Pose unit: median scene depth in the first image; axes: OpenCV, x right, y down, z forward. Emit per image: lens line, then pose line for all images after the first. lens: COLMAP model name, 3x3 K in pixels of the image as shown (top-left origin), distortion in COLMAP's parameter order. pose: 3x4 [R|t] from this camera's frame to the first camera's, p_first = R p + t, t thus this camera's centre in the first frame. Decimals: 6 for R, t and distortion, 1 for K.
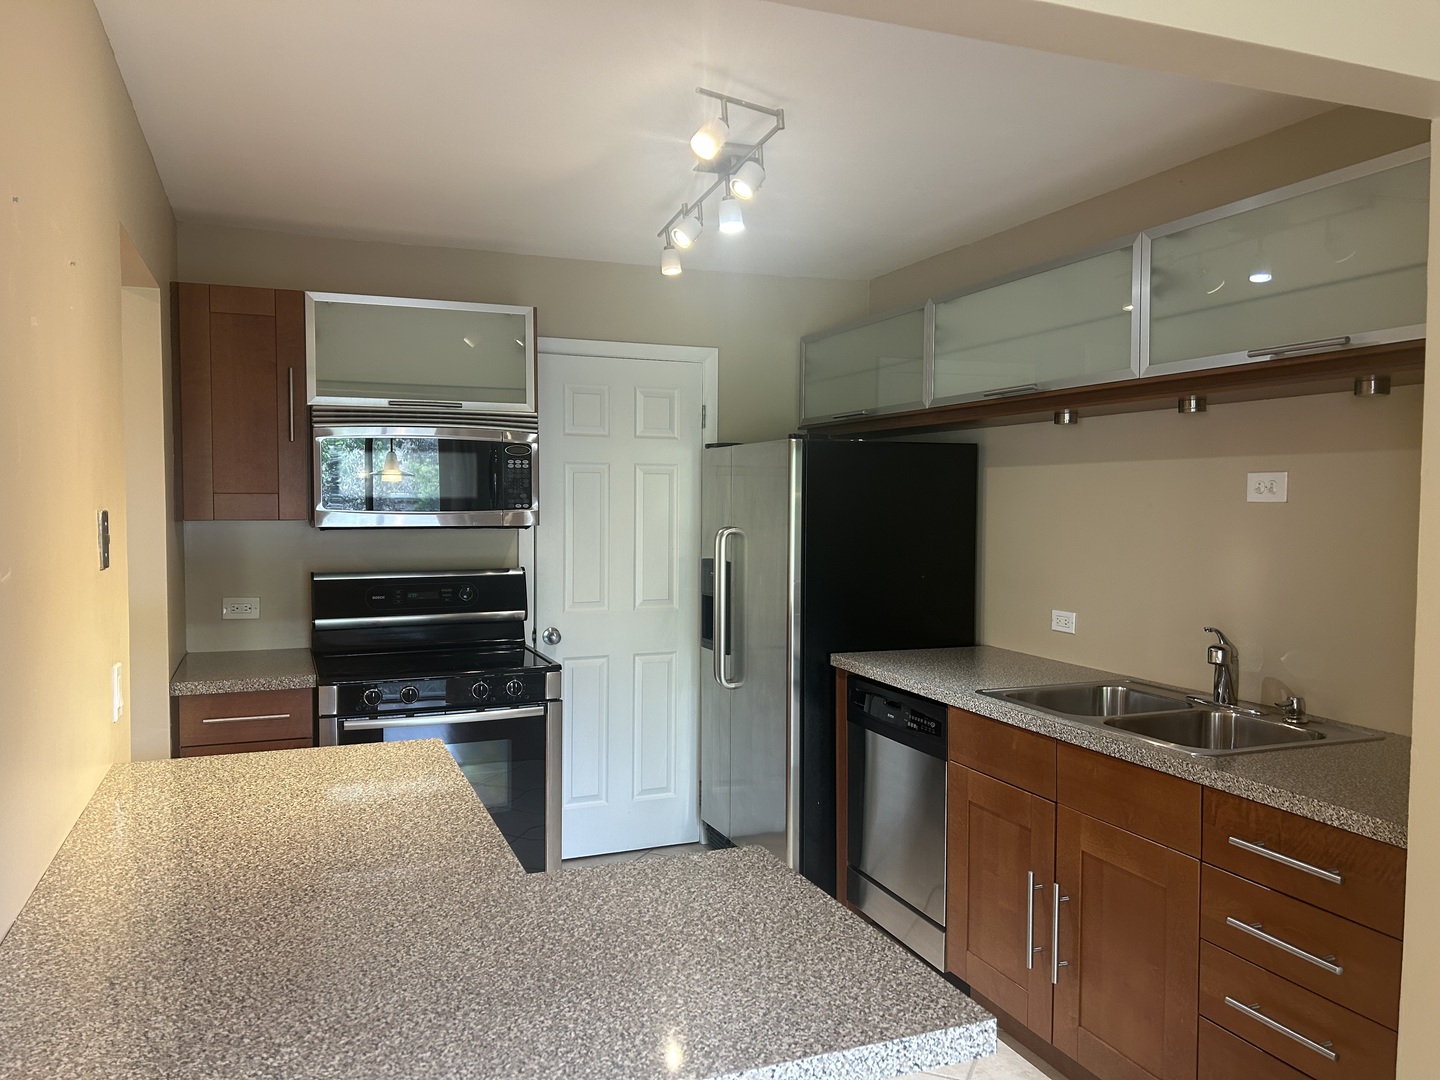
lens RADIAL K [[1090.7, 0, 720.0], [0, 1090.7, 540.0], [0, 0, 1]] dist [0.035832, -0.034006]
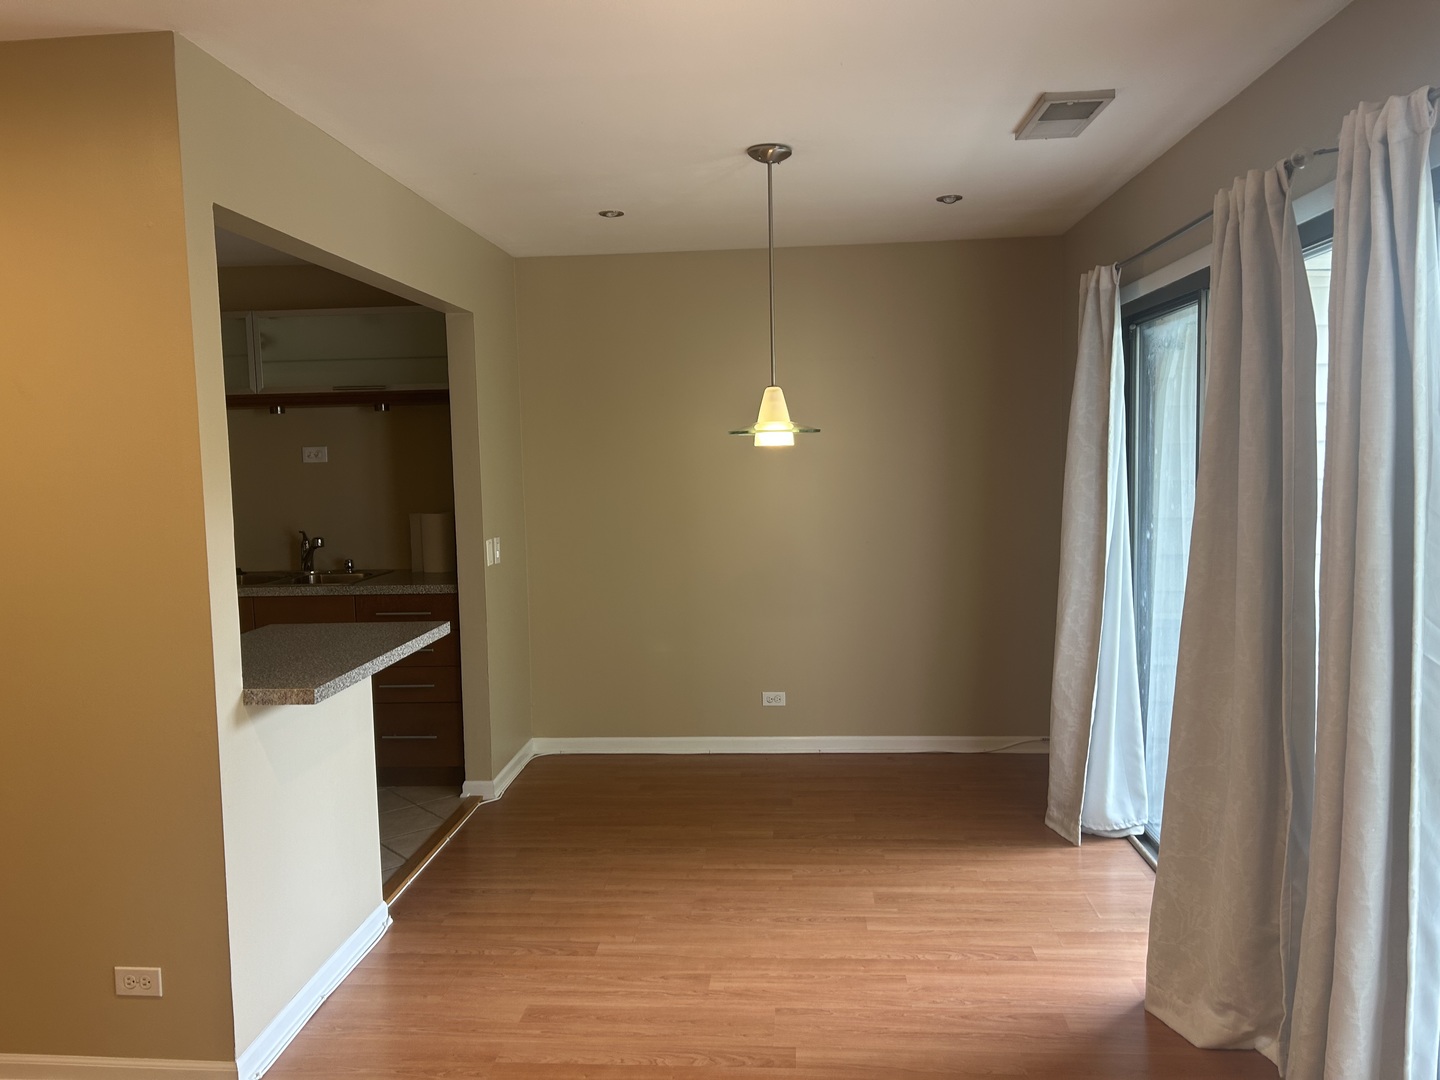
lens RADIAL K [[1090.7, 0, 720.0], [0, 1090.7, 540.0], [0, 0, 1]] dist [0.035832, -0.034006]
pose [[0.438099, -0.086602, 0.894745, -0.878335], [0.062170, 0.995884, 0.065951, 0.016696], [-0.896774, 0.026734, 0.441680, -0.440488]]
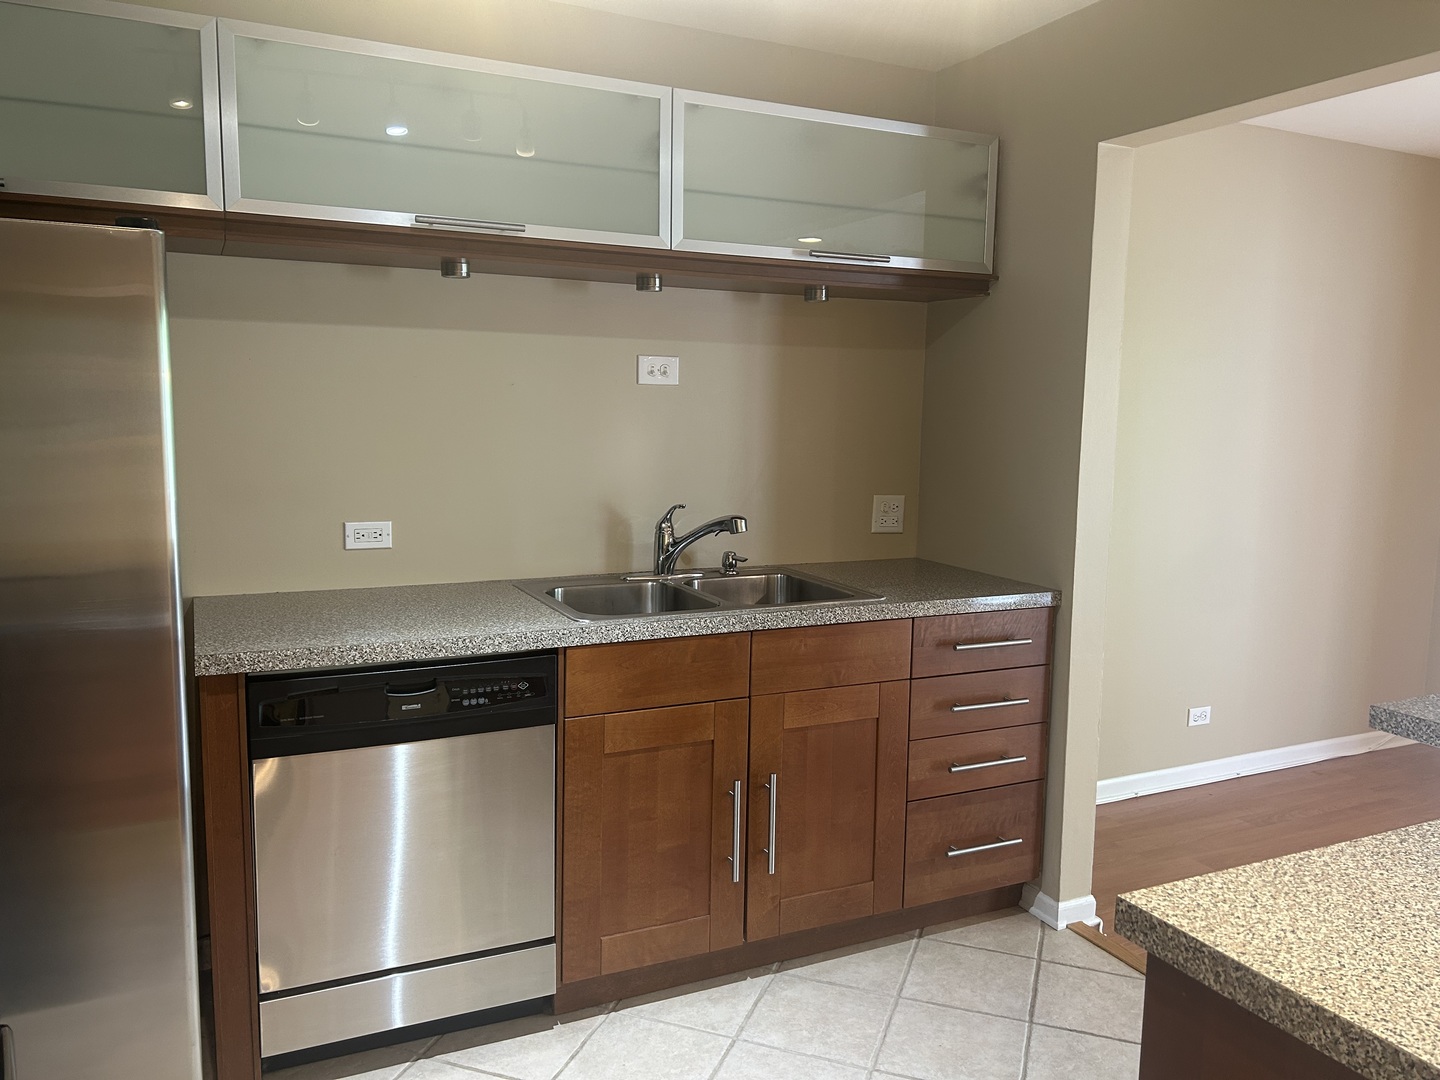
lens RADIAL K [[1081.0, 0, 720.0], [0, 1081.0, 540.0], [0, 0, 1]] dist [0.076620, -0.004288]
pose [[-0.078033, -0.126954, 0.988834, -0.568656], [0.021542, 0.991413, 0.128985, -0.018489], [-0.996718, 0.031367, -0.074628, 1.014374]]
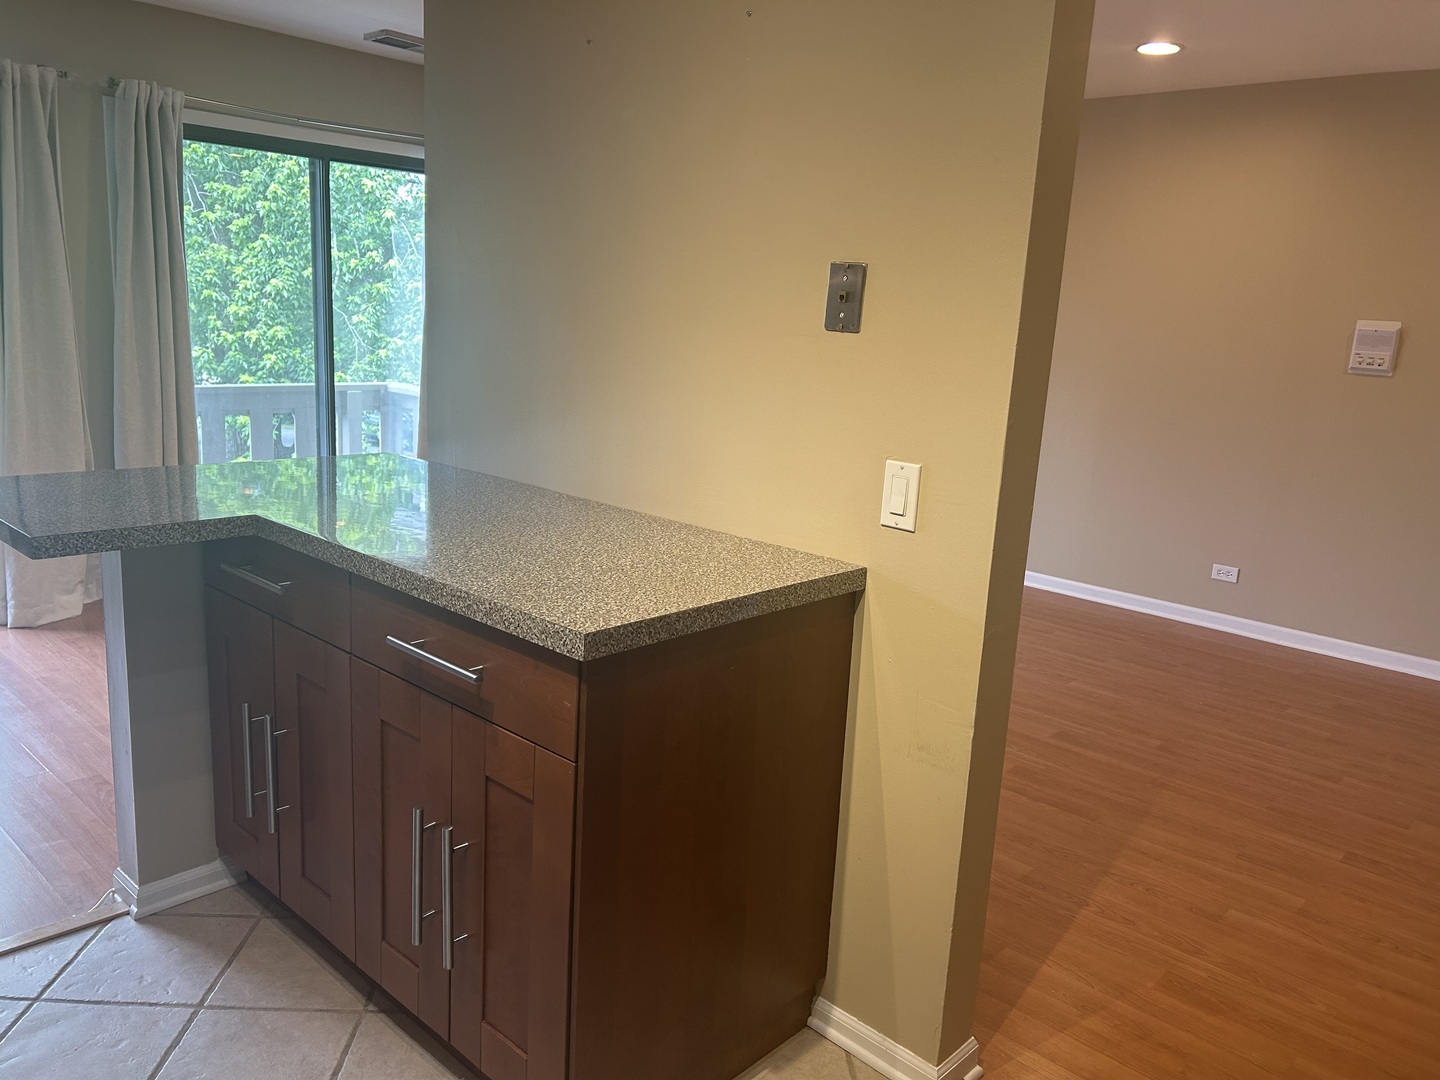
lens RADIAL K [[1090.7, 0, 720.0], [0, 1090.7, 540.0], [0, 0, 1]] dist [0.035832, -0.034006]
pose [[-0.900909, 0.041537, -0.432015, -0.048341], [-0.073966, 0.966153, 0.247140, -0.014845], [0.427658, 0.254605, -0.867344, 1.310113]]
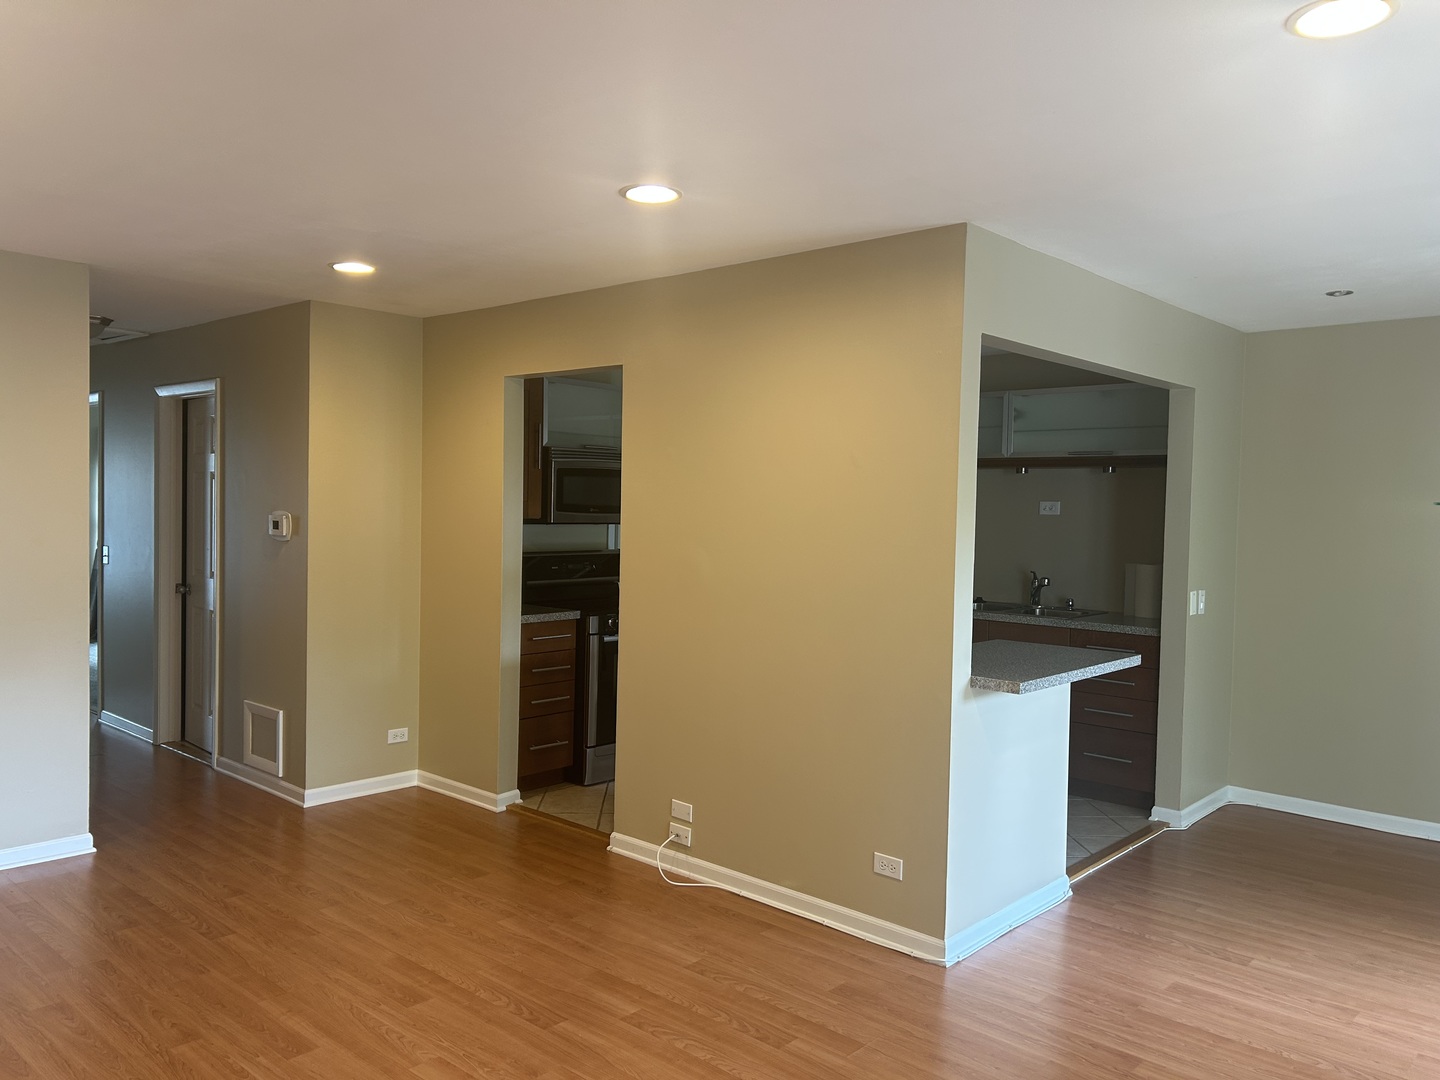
lens RADIAL K [[1090.7, 0, 720.0], [0, 1090.7, 540.0], [0, 0, 1]] dist [0.035832, -0.034006]
pose [[0.897886, 0.001987, 0.440224, -1.064623], [-0.000809, 0.999996, -0.002863, 0.023330], [-0.440228, 0.002215, 0.897883, -0.687179]]
